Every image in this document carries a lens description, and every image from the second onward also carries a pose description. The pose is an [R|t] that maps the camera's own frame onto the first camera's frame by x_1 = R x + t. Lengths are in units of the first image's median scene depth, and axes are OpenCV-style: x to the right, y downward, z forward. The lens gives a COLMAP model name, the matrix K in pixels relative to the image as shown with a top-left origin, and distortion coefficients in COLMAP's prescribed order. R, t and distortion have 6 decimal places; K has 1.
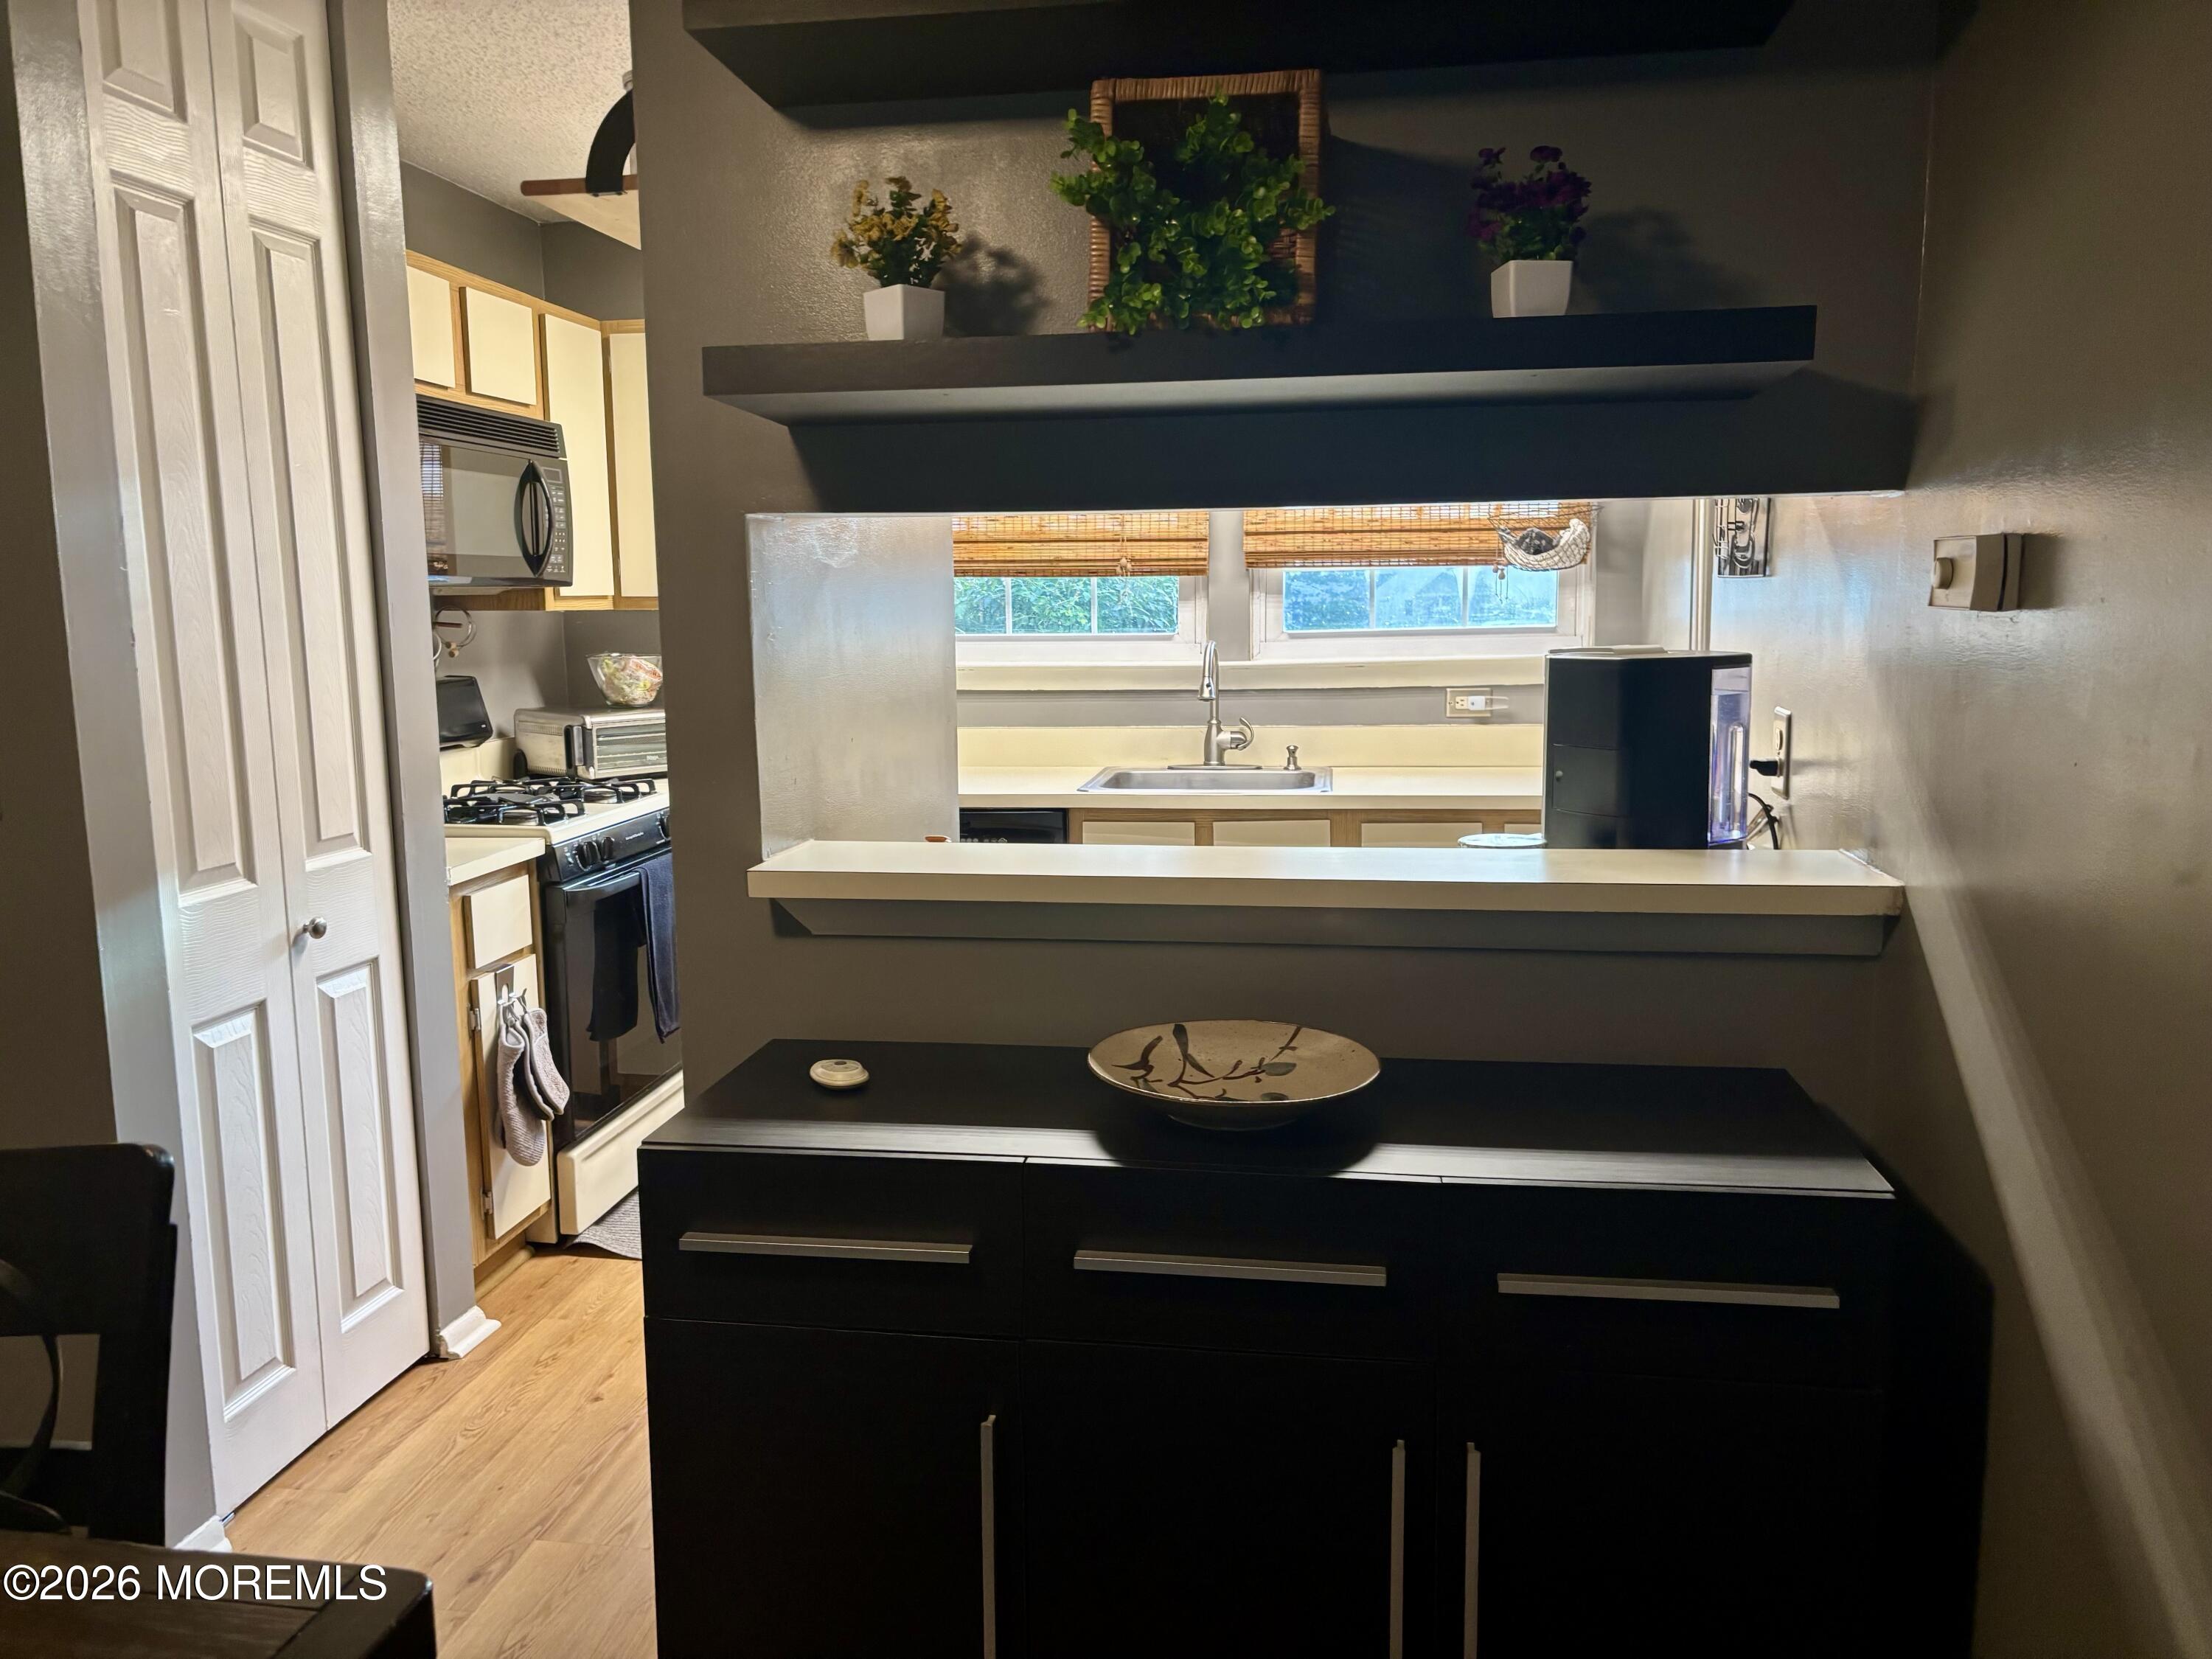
lens RADIAL K [[1679.5, 0, 1096.0], [0, 1679.5, 831.6], [0, 0, 1]] dist [0.010445, 0.006974]
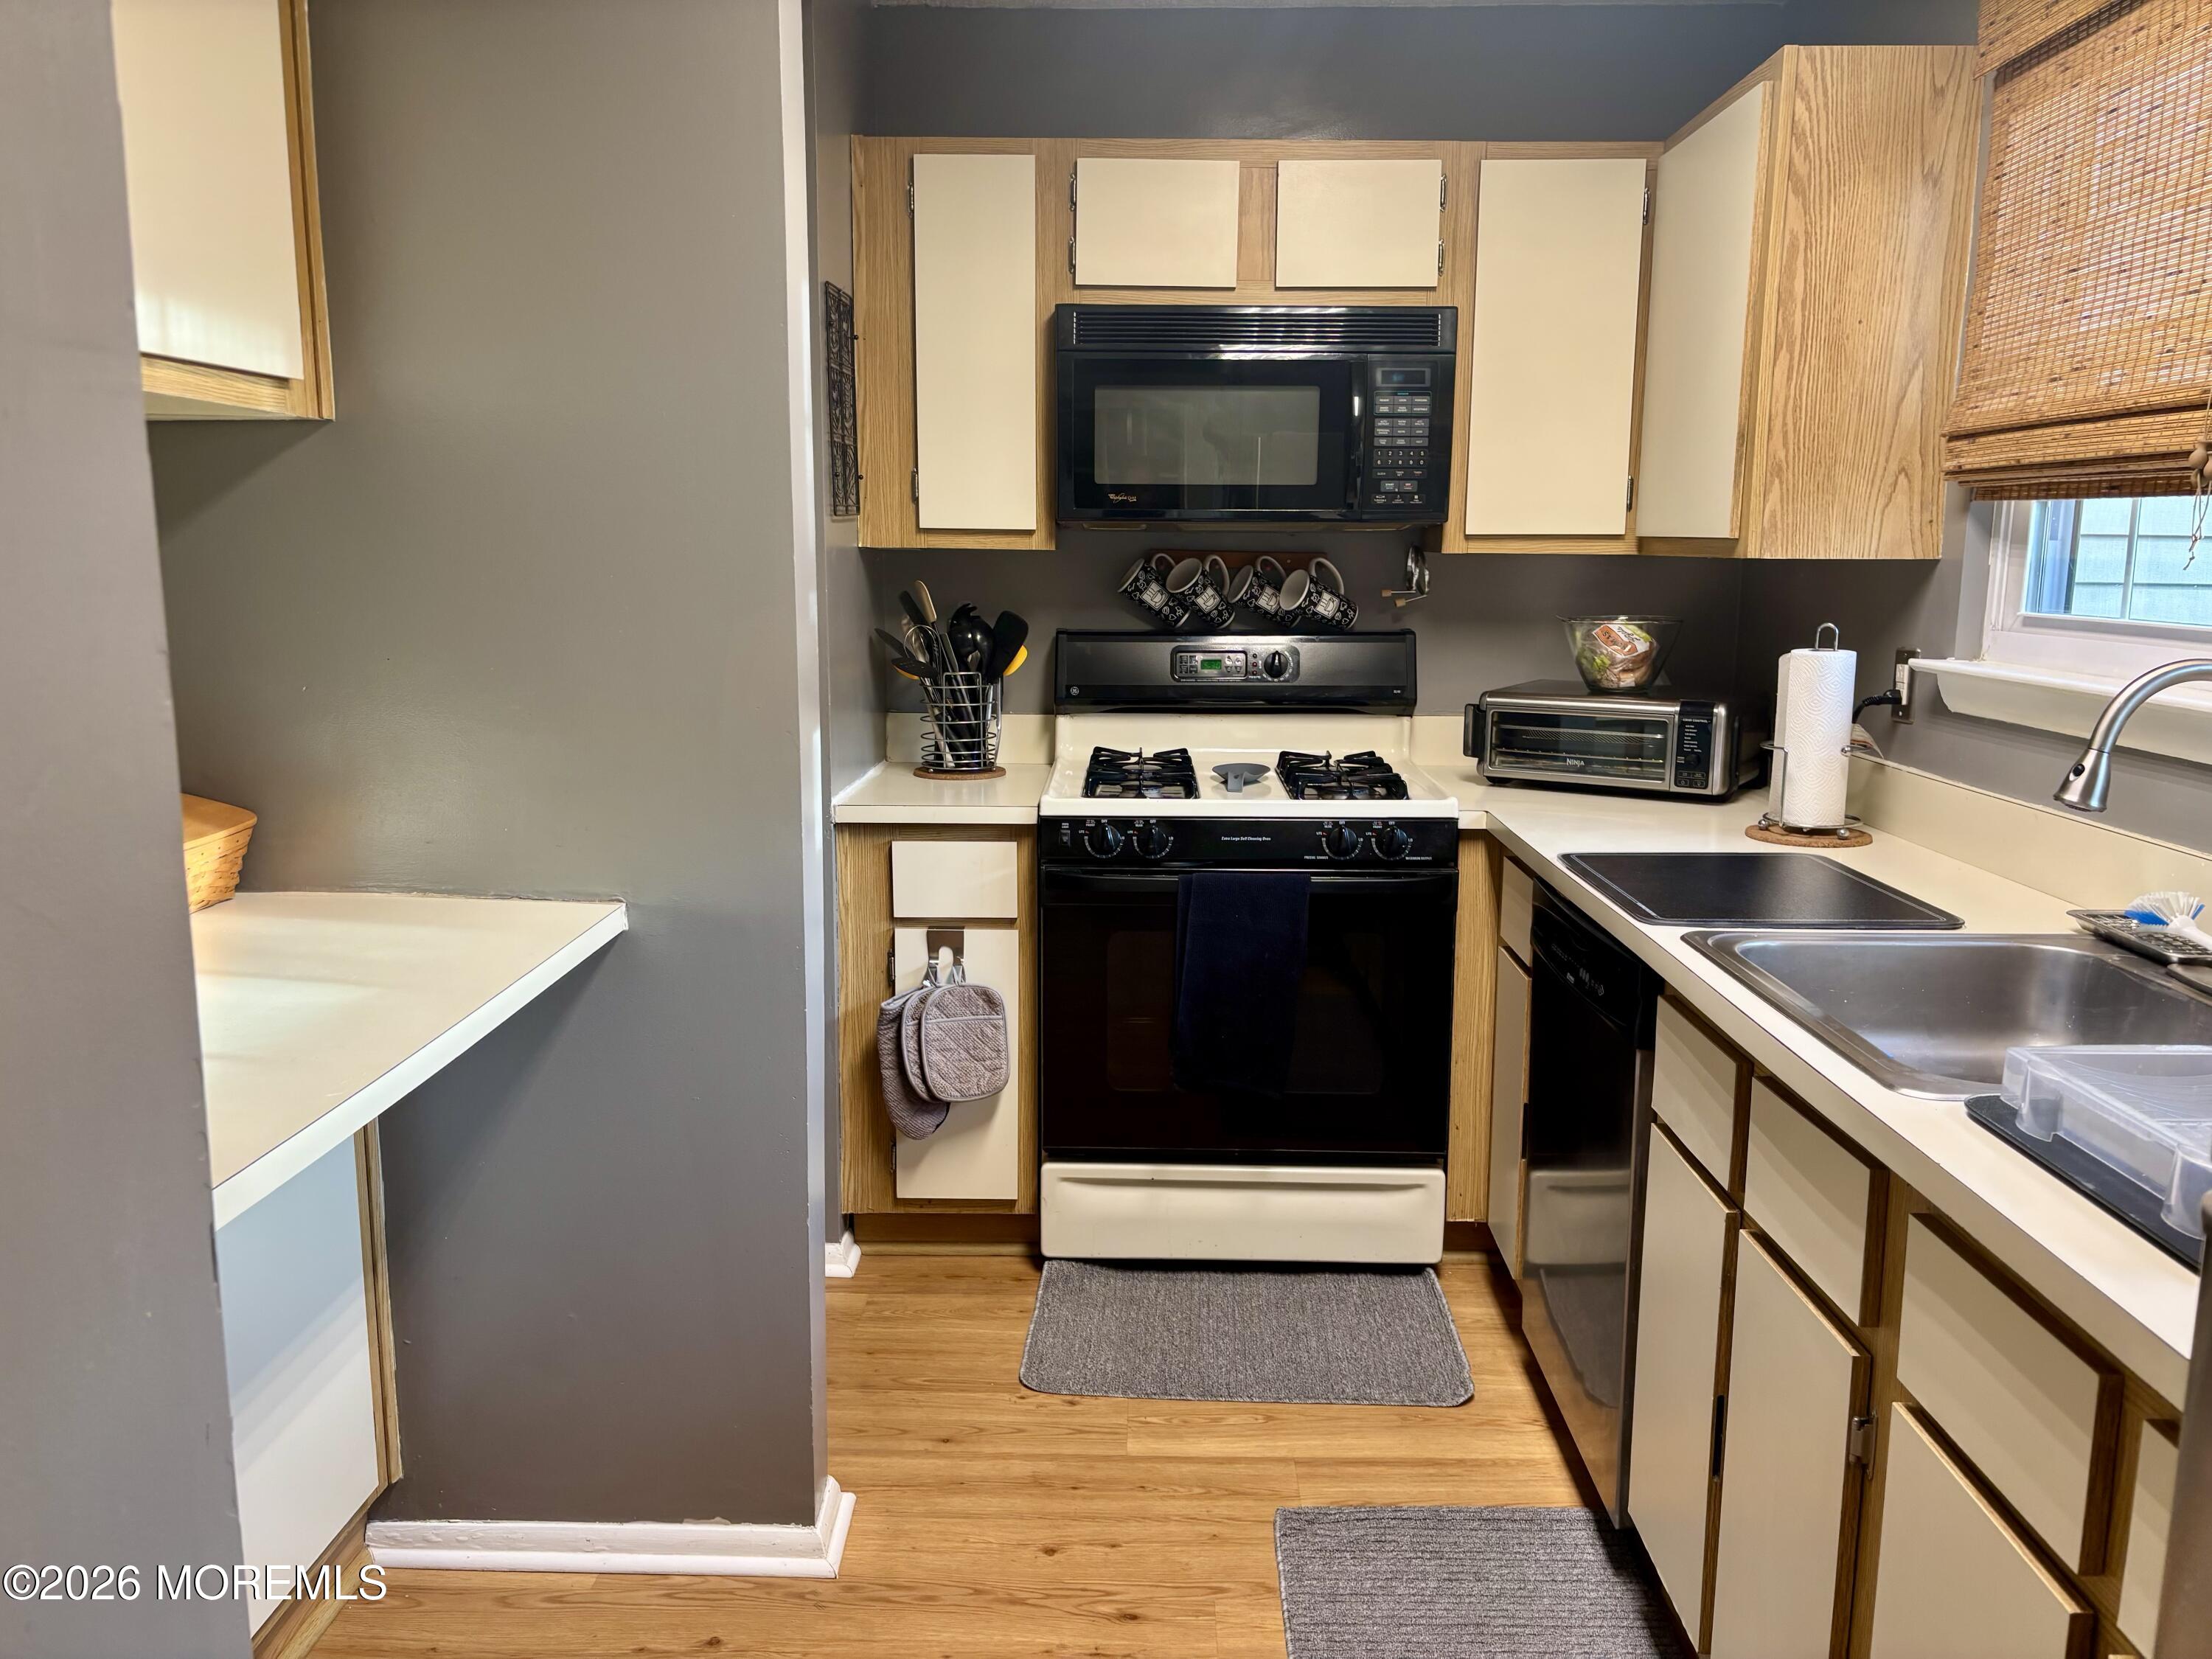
lens RADIAL K [[1685.5, 0, 1106.0], [0, 1685.5, 829.5], [0, 0, 1]] dist [0.015661, 0.042642]
pose [[0.126731, 0.175370, -0.976312, 0.802013], [-0.151079, 0.976177, 0.155735, -0.187846], [0.980364, 0.127764, 0.150206, 1.342142]]
